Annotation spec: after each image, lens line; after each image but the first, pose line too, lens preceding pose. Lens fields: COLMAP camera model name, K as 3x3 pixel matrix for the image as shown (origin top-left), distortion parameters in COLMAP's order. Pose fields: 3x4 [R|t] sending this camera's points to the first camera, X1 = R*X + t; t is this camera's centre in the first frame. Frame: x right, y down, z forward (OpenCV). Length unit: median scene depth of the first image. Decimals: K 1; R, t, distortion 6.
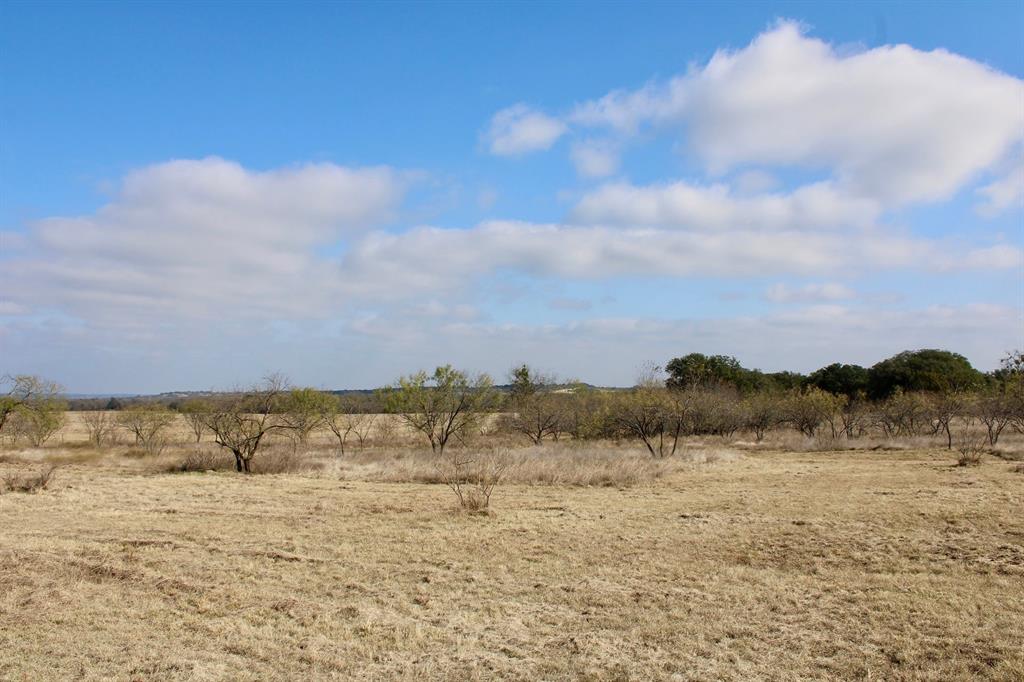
lens RADIAL K [[886.1, 0, 512.0], [0, 886.1, 341.0], [0, 0, 1]] dist [-0.161635, 0.137837]
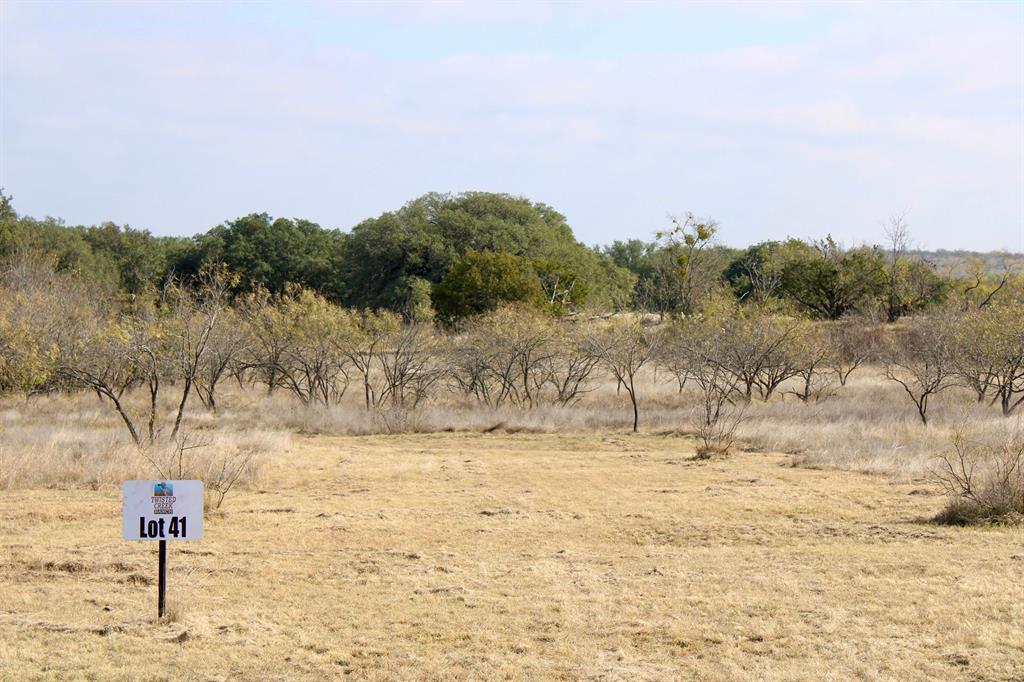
lens RADIAL K [[2516.6, 0, 512.0], [0, 2516.6, 341.0], [0, 0, 1]] dist [0.061978, 0.196406]
pose [[0.883277, 0.015600, 0.468591, -0.073920], [-0.057358, 0.995534, 0.074975, -0.011024], [-0.465329, -0.093101, 0.880228, -0.086870]]
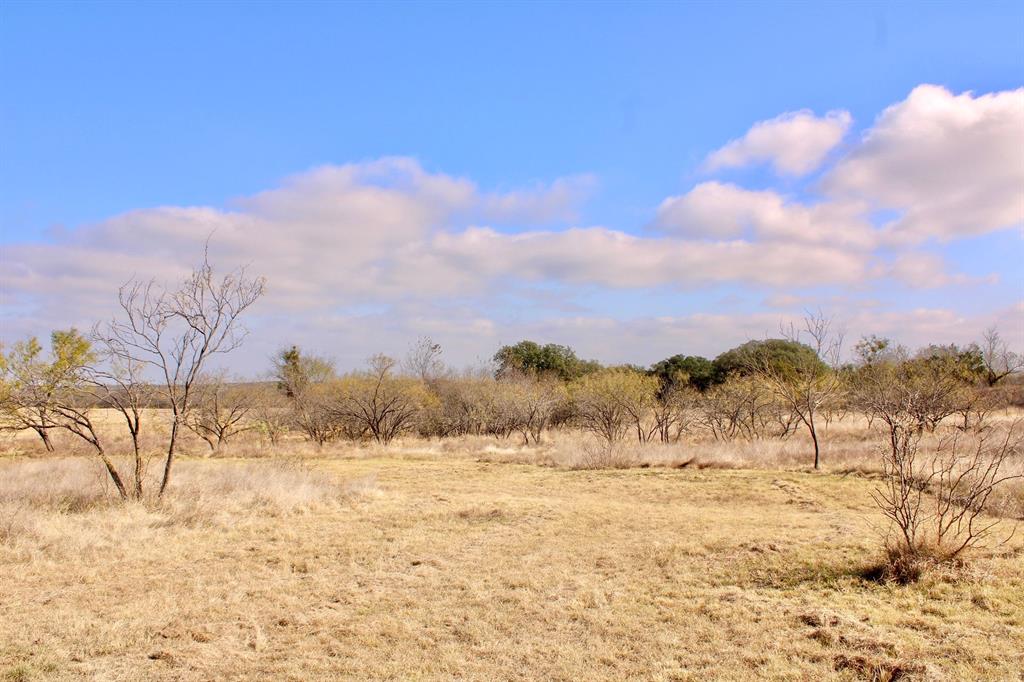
lens RADIAL K [[886.1, 0, 512.0], [0, 886.1, 341.0], [0, 0, 1]] dist [-0.161635, 0.137837]
pose [[0.987426, 0.011815, 0.157639, 0.060210], [-0.012483, 0.999917, 0.003248, 0.012165], [-0.157588, -0.005175, 0.987491, 0.125194]]
